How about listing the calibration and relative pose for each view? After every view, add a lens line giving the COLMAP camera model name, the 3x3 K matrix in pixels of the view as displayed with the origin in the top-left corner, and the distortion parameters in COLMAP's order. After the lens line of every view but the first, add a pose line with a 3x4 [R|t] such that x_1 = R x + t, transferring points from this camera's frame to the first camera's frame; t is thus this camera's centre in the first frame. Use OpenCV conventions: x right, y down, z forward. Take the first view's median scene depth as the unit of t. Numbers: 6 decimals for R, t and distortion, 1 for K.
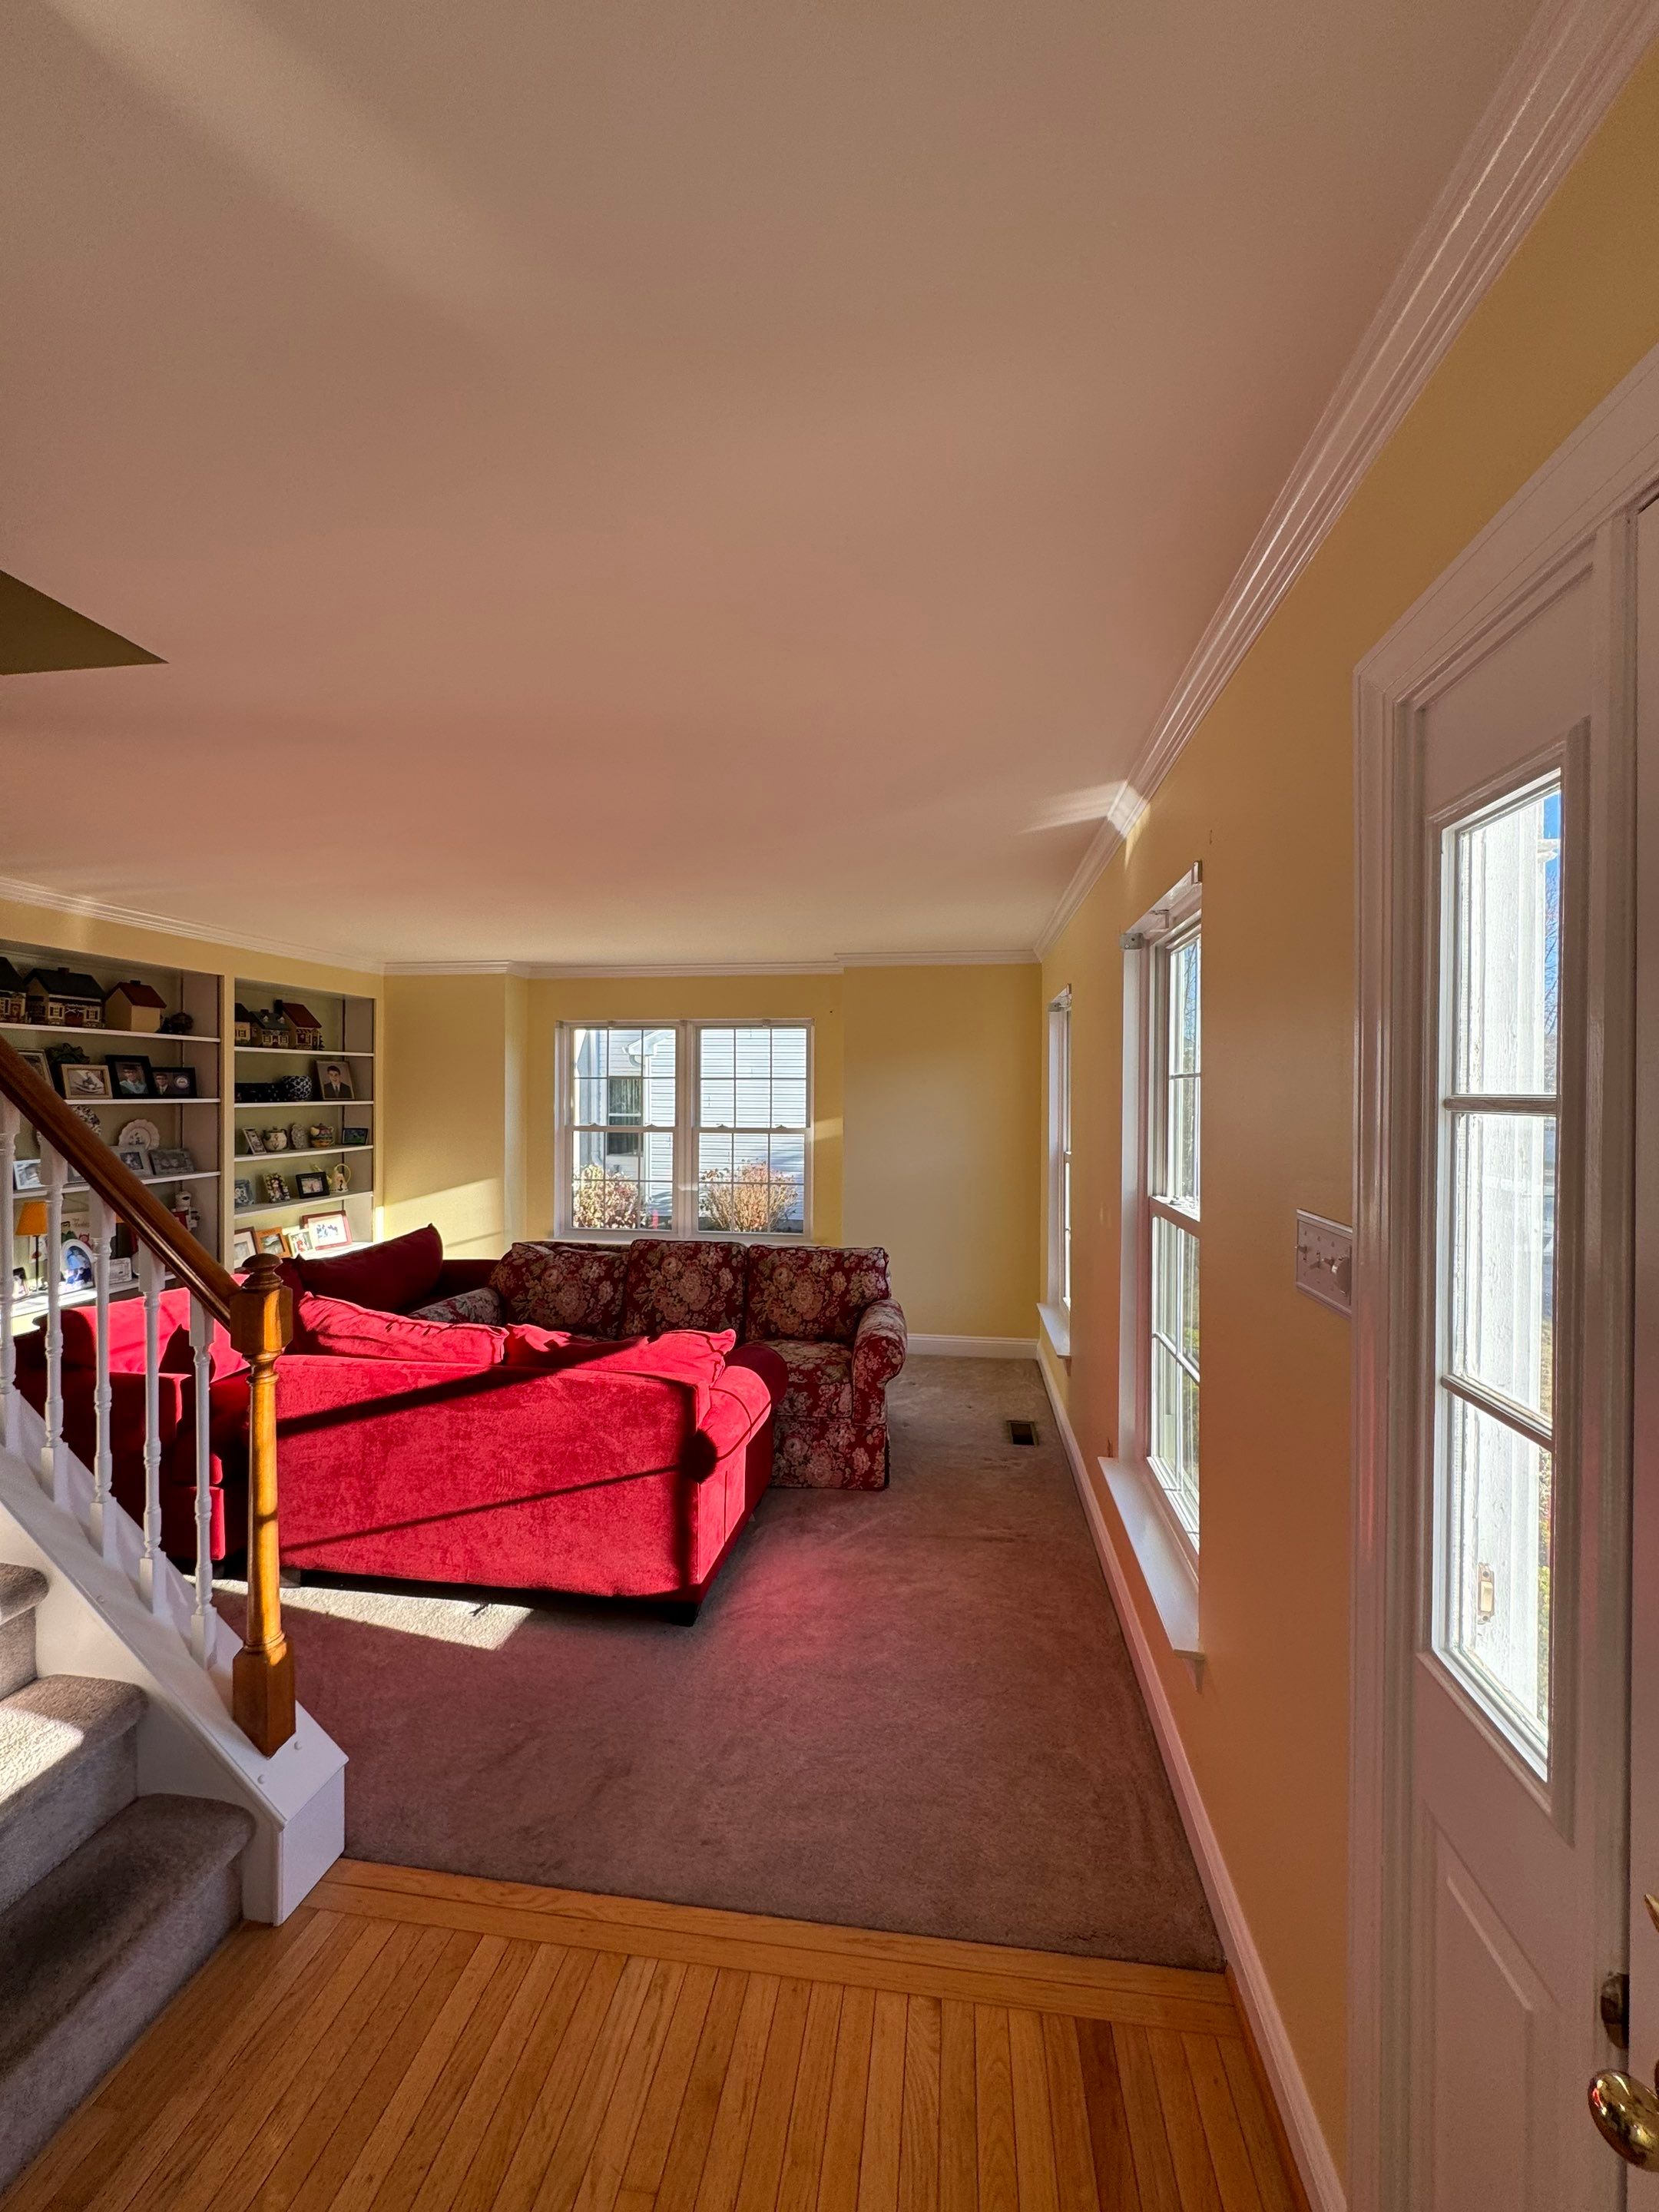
lens RADIAL K [[878.4, 0, 832.1], [0, 878.4, 1103.6], [0, 0, 1]] dist [-0.000410, -0.000027]
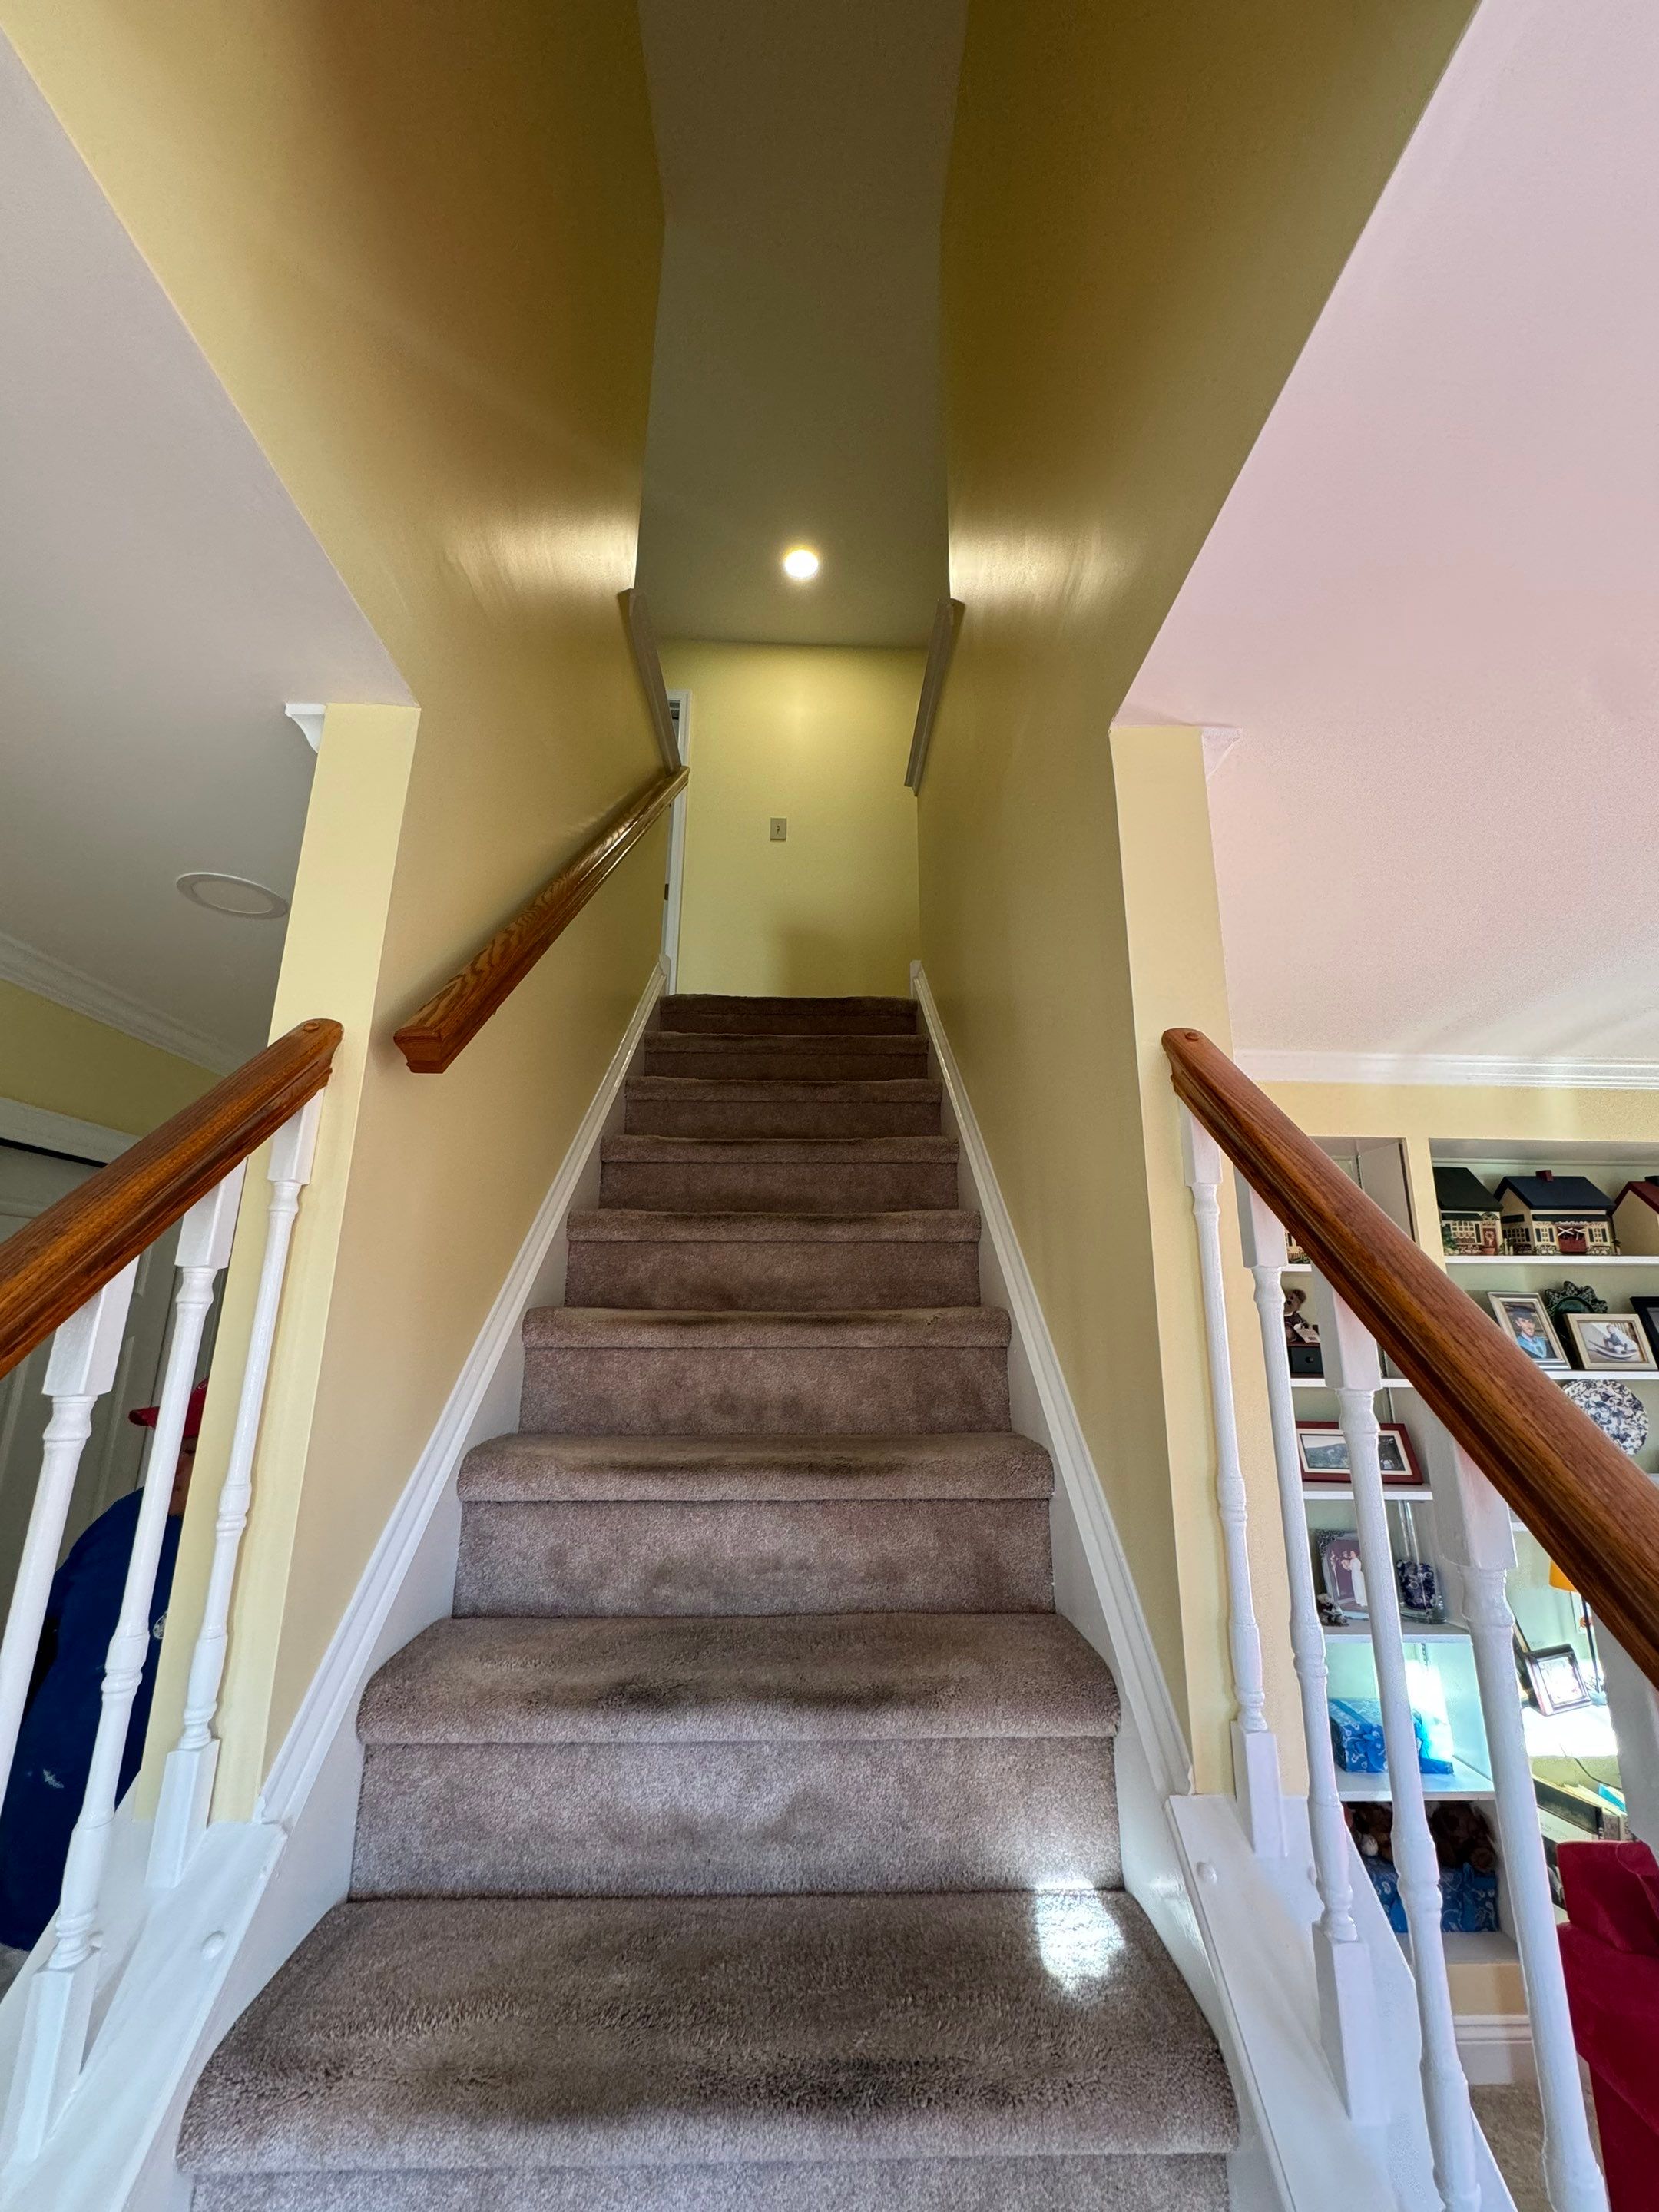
lens RADIAL K [[878.4, 0, 833.9], [0, 878.4, 1105.6], [0, 0, 1]] dist [-0.000410, -0.000027]
pose [[0.173809, -0.246571, -0.953411, -0.282019], [-0.018131, 0.967182, -0.253438, -0.017802], [0.984612, 0.061336, 0.163634, 0.313359]]
